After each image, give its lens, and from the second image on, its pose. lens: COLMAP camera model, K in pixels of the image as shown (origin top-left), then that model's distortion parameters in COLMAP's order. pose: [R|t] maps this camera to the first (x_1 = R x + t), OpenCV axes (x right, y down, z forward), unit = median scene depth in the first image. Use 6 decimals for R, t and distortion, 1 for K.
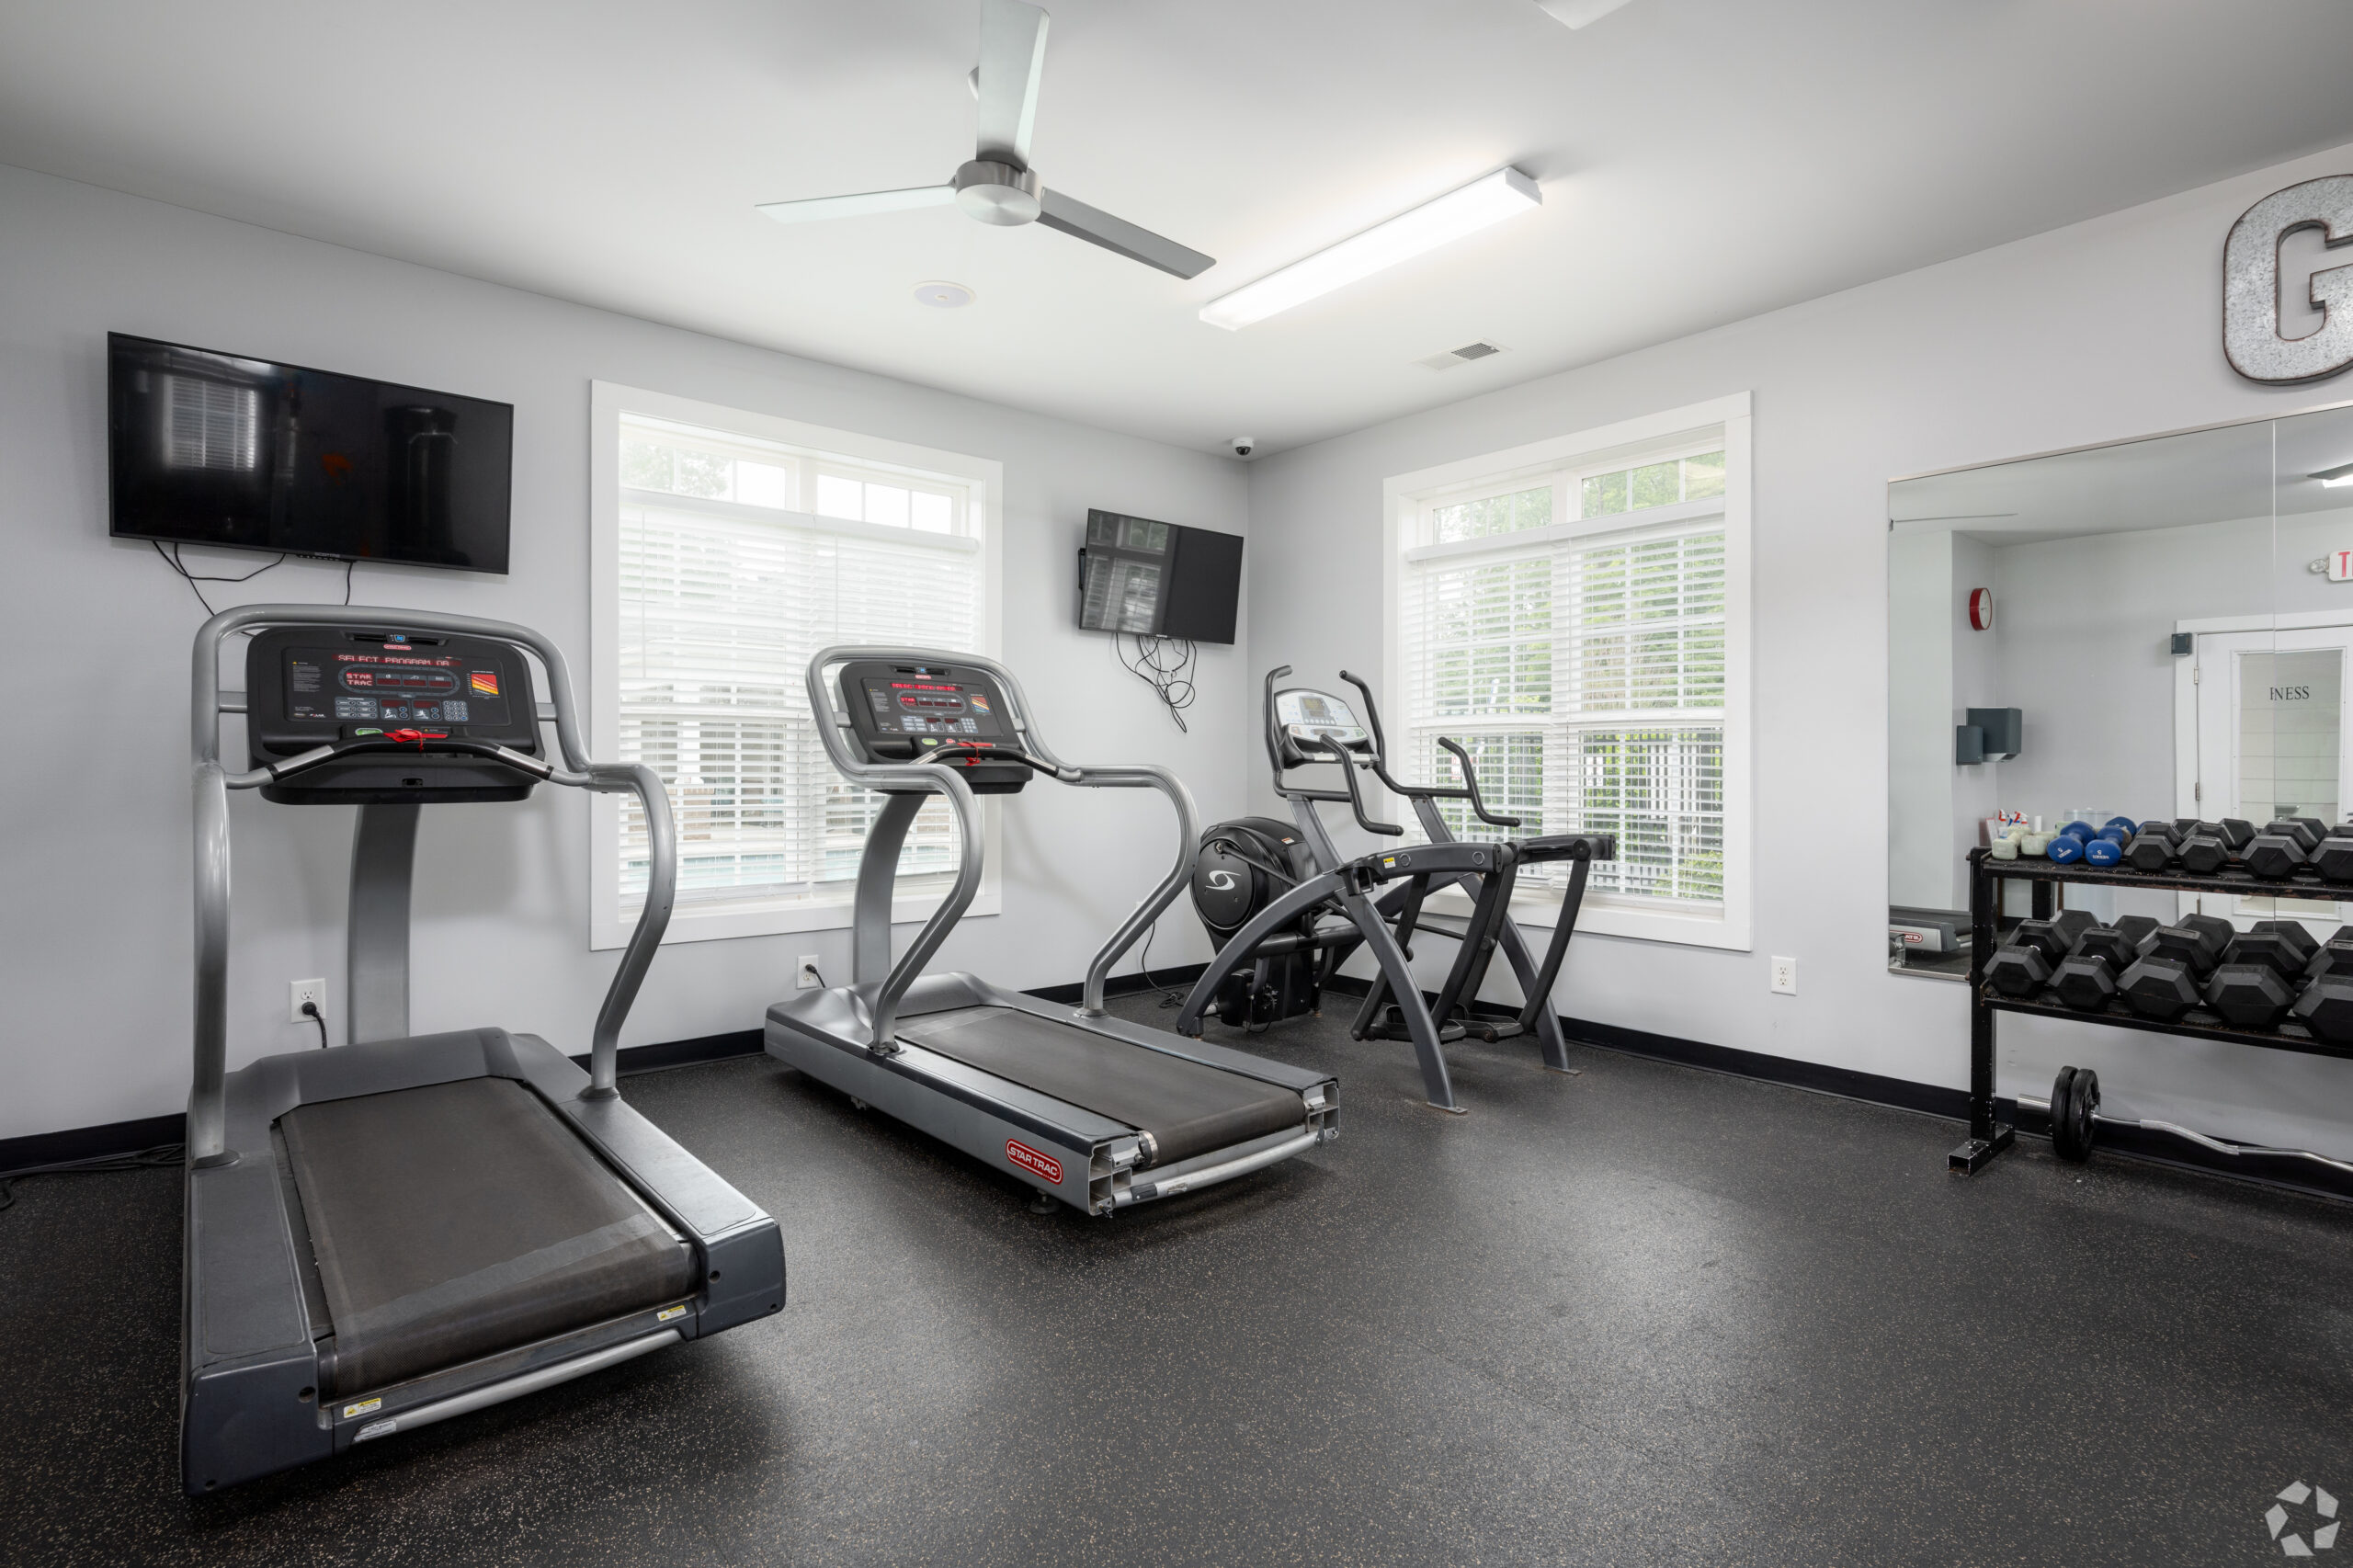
lens RADIAL K [[1106.9, 0, 1133.8], [0, 1106.9, 773.3], [0, 0, 1]] dist [-0.000192, -0.000036]
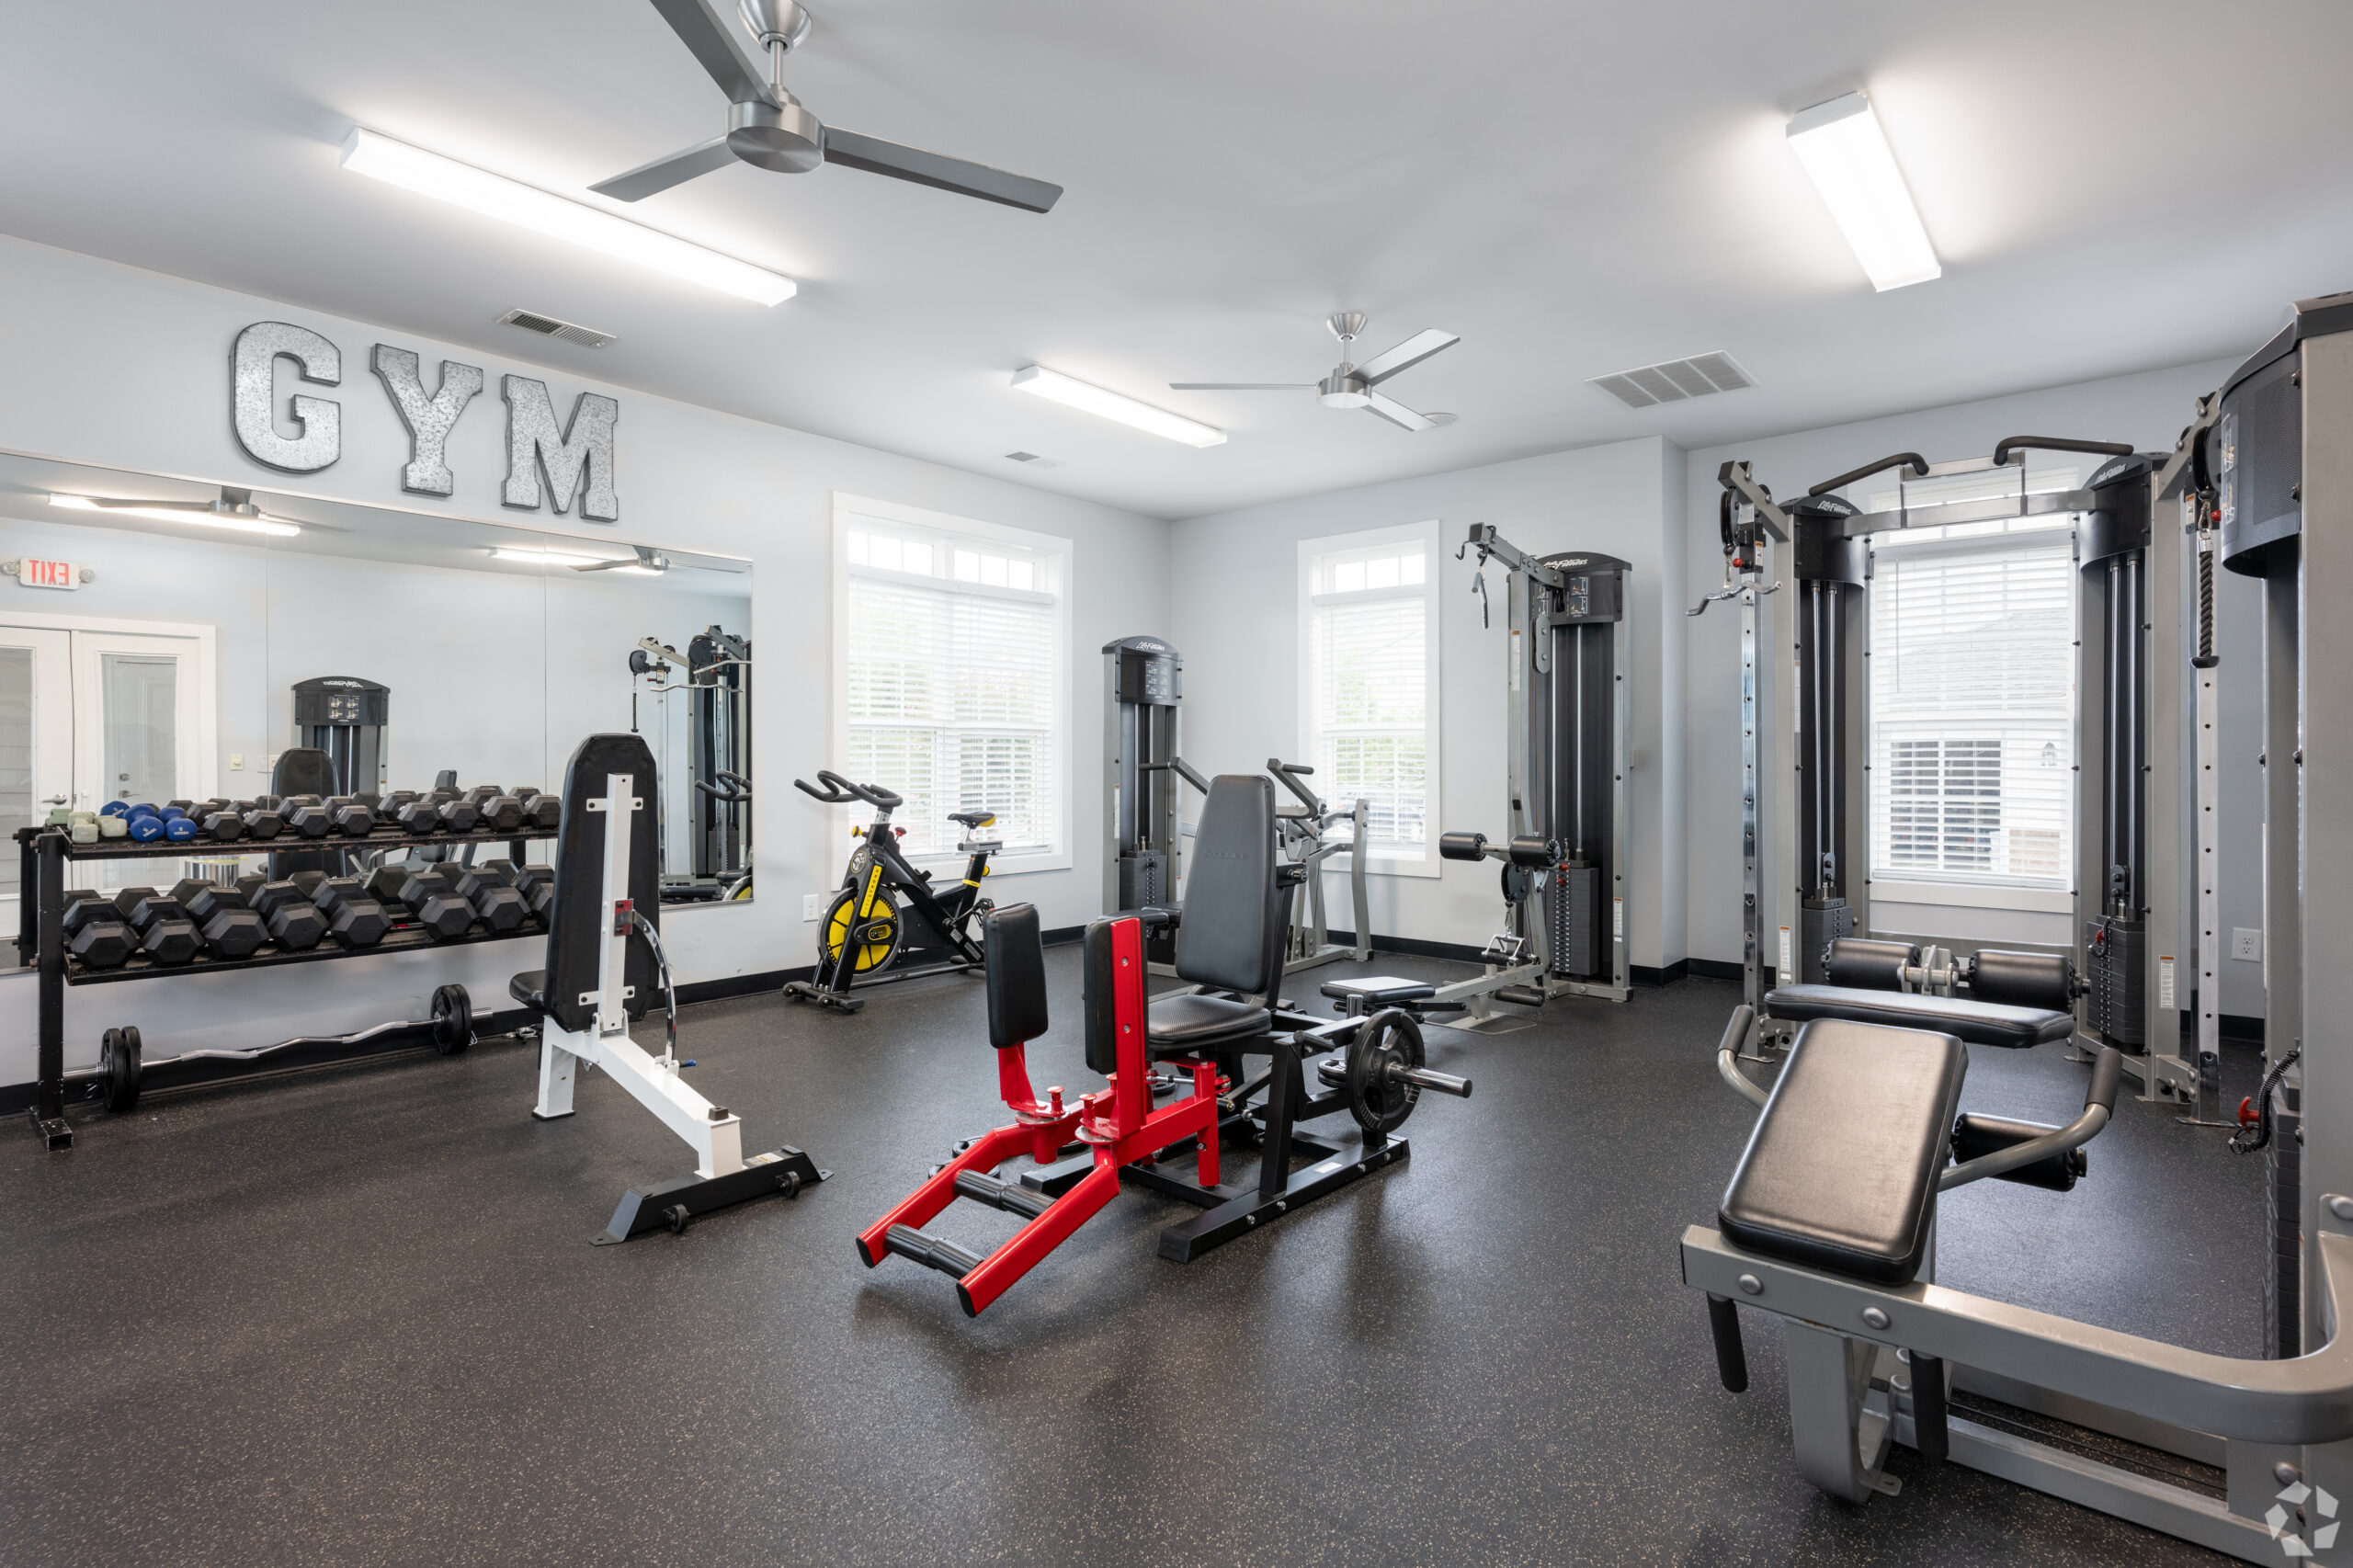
lens RADIAL K [[1139.3, 0, 1178.6], [0, 1139.3, 758.5], [0, 0, 1]] dist [0.000038, 0.000028]
pose [[-0.155260, 0.001087, 0.987873, -0.469234], [0.002998, 0.999995, -0.000629, 0.000490], [-0.987869, 0.002864, -0.155263, 0.139374]]
